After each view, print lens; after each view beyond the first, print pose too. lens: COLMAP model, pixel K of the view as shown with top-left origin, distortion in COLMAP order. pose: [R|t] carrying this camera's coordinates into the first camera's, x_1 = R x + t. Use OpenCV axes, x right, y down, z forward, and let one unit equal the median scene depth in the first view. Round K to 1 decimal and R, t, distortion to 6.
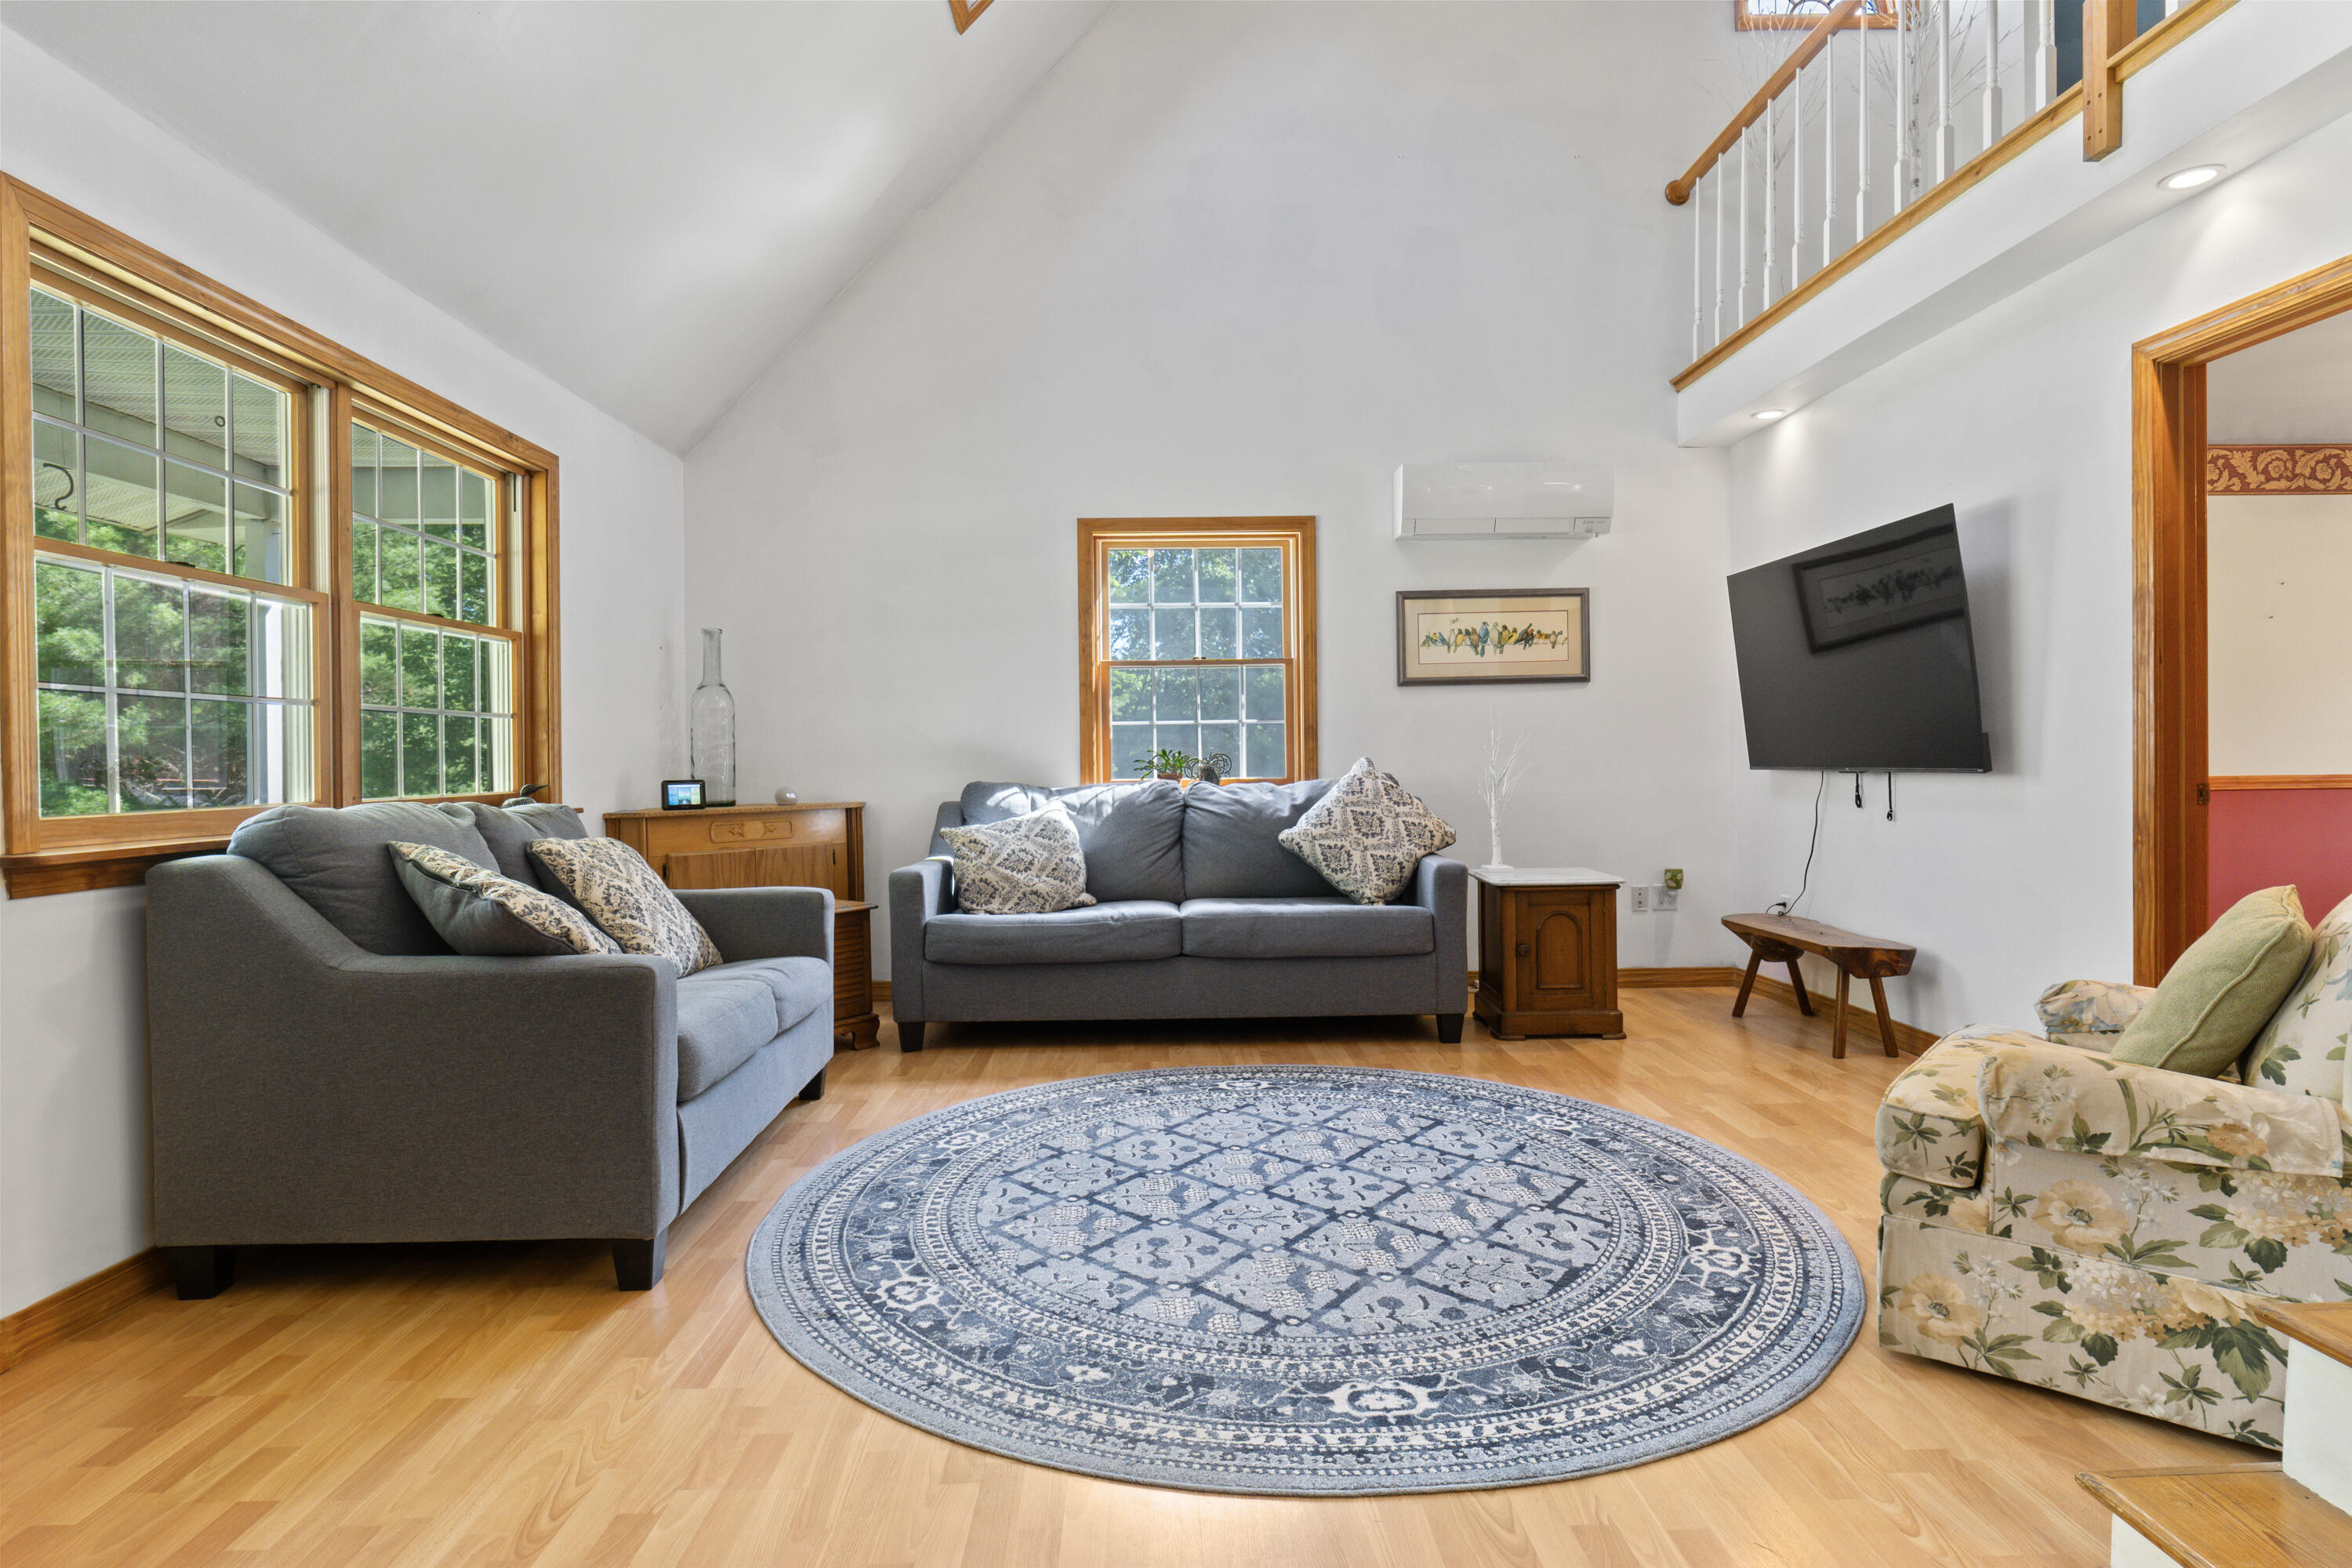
lens RADIAL K [[1219.2, 0, 1166.0], [0, 1219.2, 768.7], [0, 0, 1]] dist [-0.007919, 0.000808]
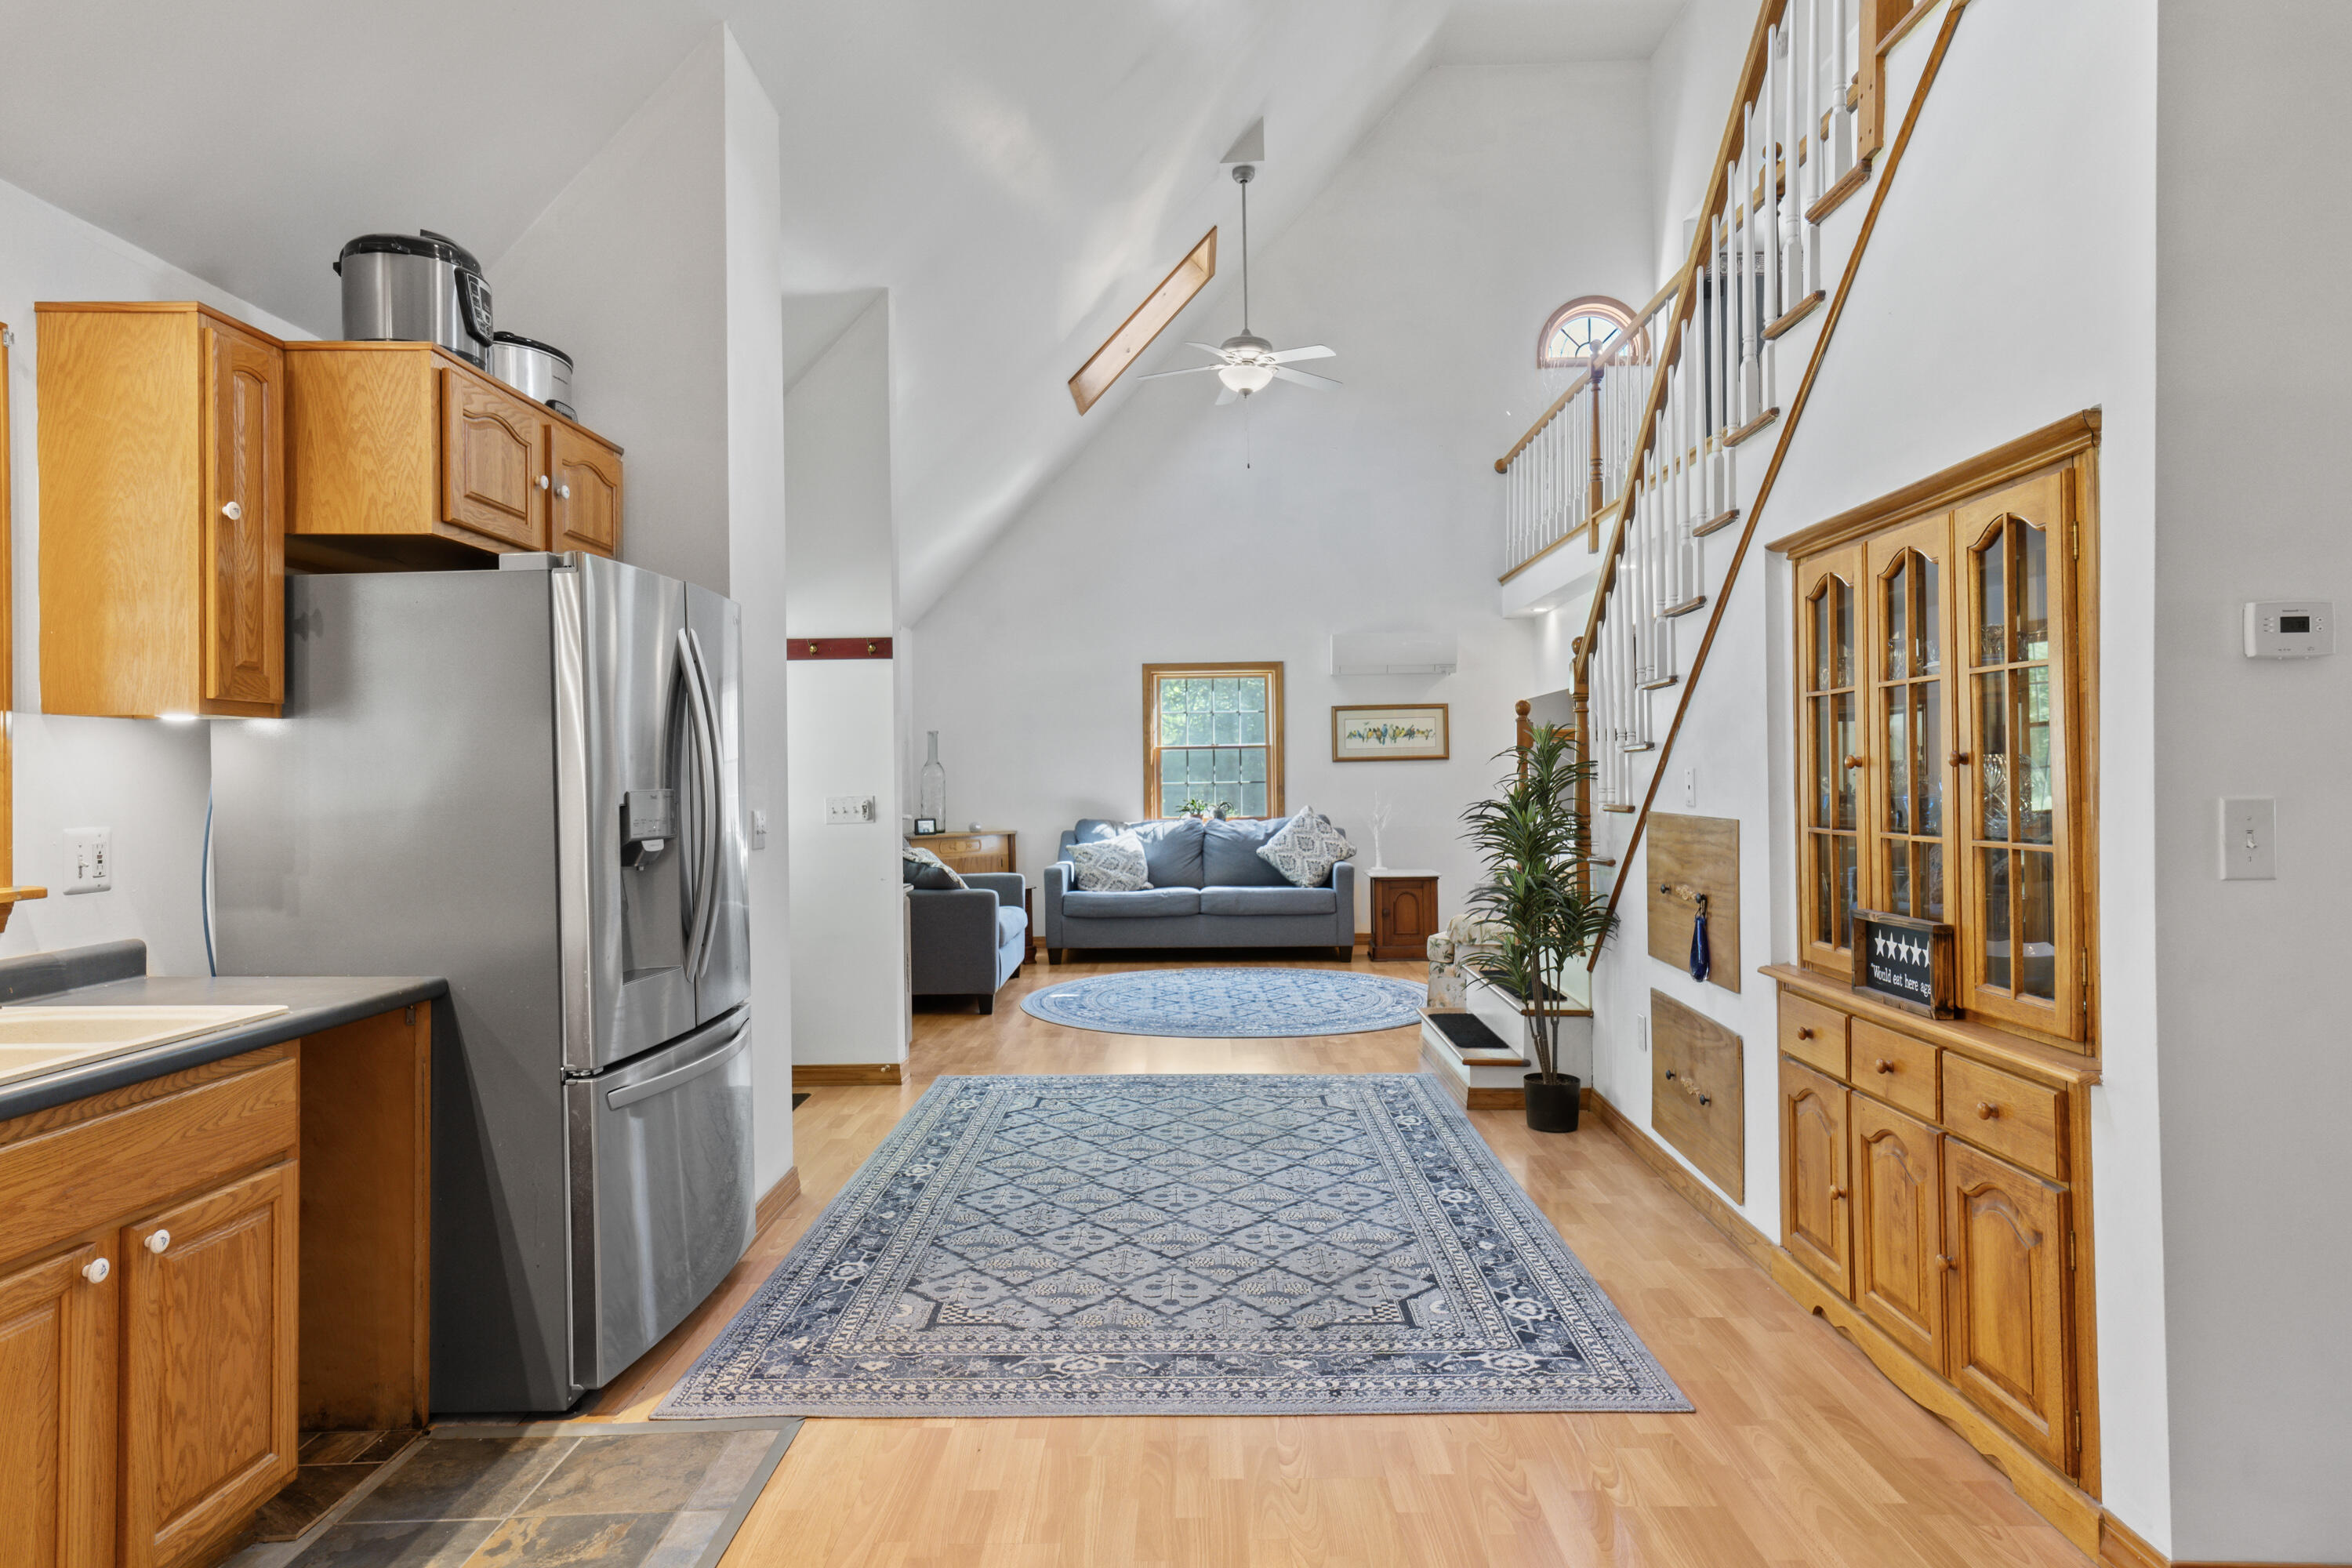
lens RADIAL K [[1373.7, 0, 1167.5], [0, 1373.7, 777.4], [0, 0, 1]] dist [0.016710, 0.001622]
pose [[0.999248, 0.000971, -0.038750, 0.039403], [-0.001313, 0.999960, -0.008801, -0.032786], [0.038739, 0.008845, 0.999210, -0.982250]]
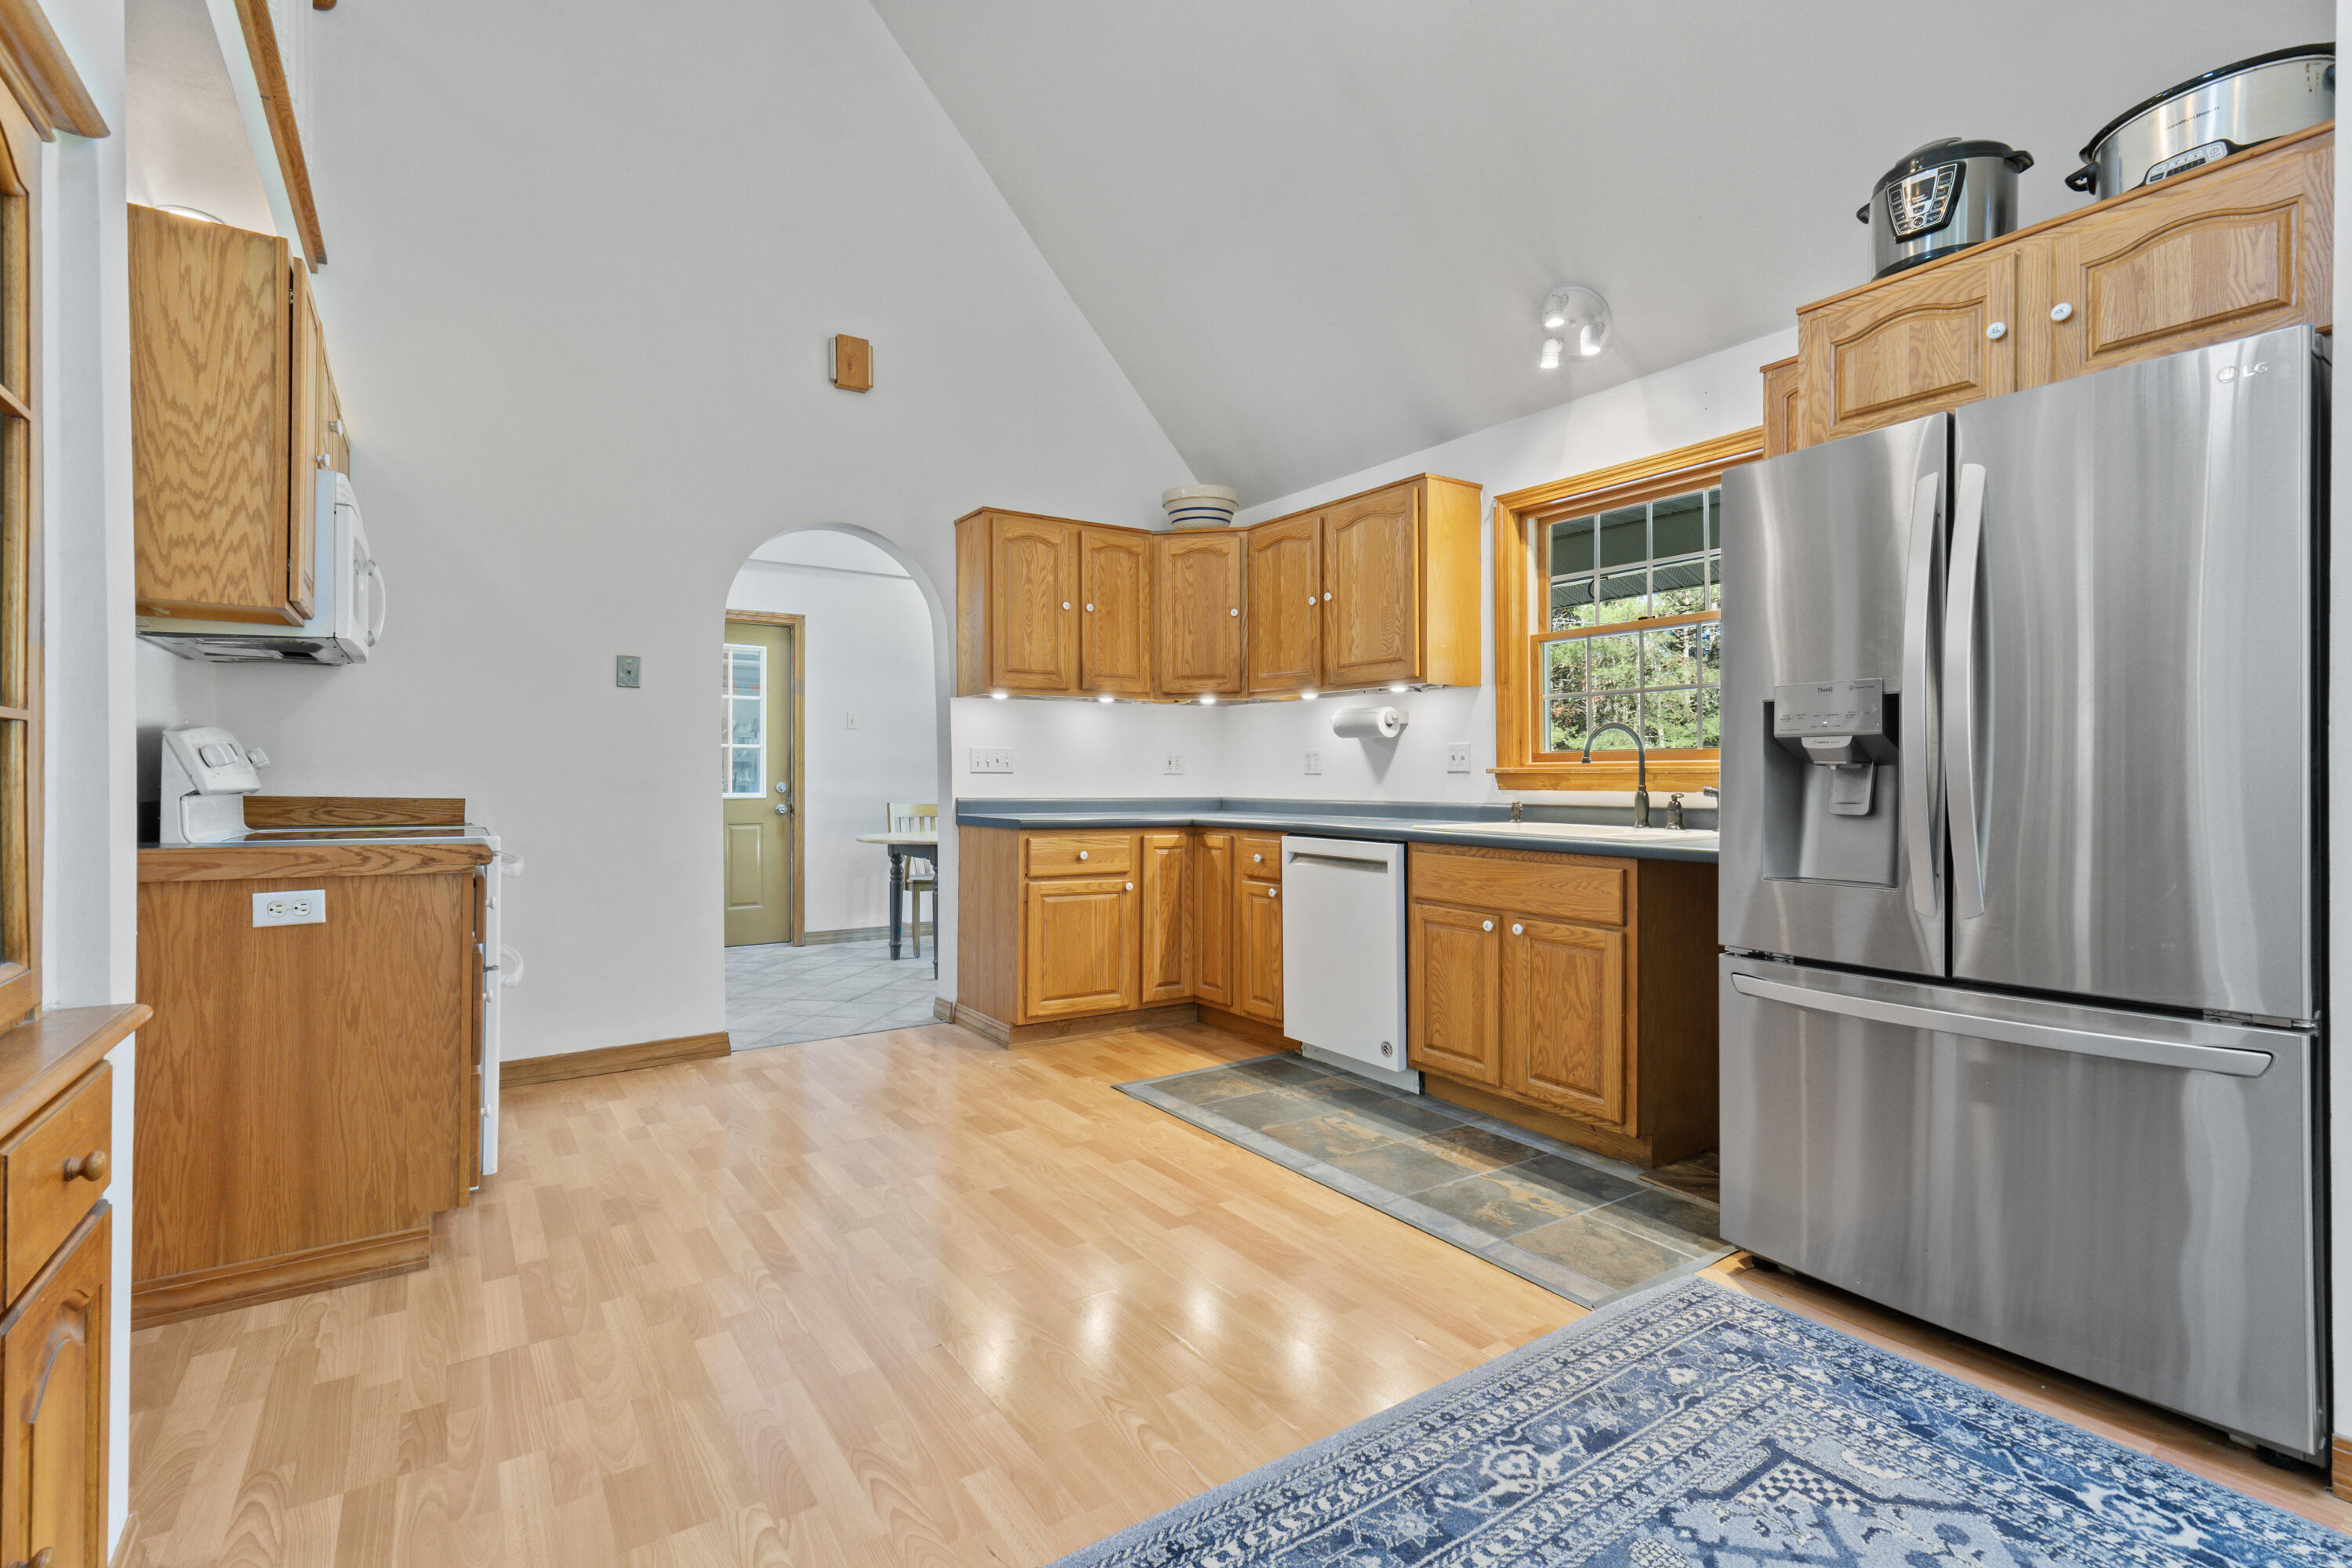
lens RADIAL K [[1046.6, 0, 1181.1], [0, 1046.6, 780.0], [0, 0, 1]] dist [0.008625, -0.000505]
pose [[-0.830363, 0.014656, -0.557030, 2.088808], [0.004879, 0.999807, 0.019033, 0.279410], [0.557201, 0.013086, -0.830274, 7.156099]]
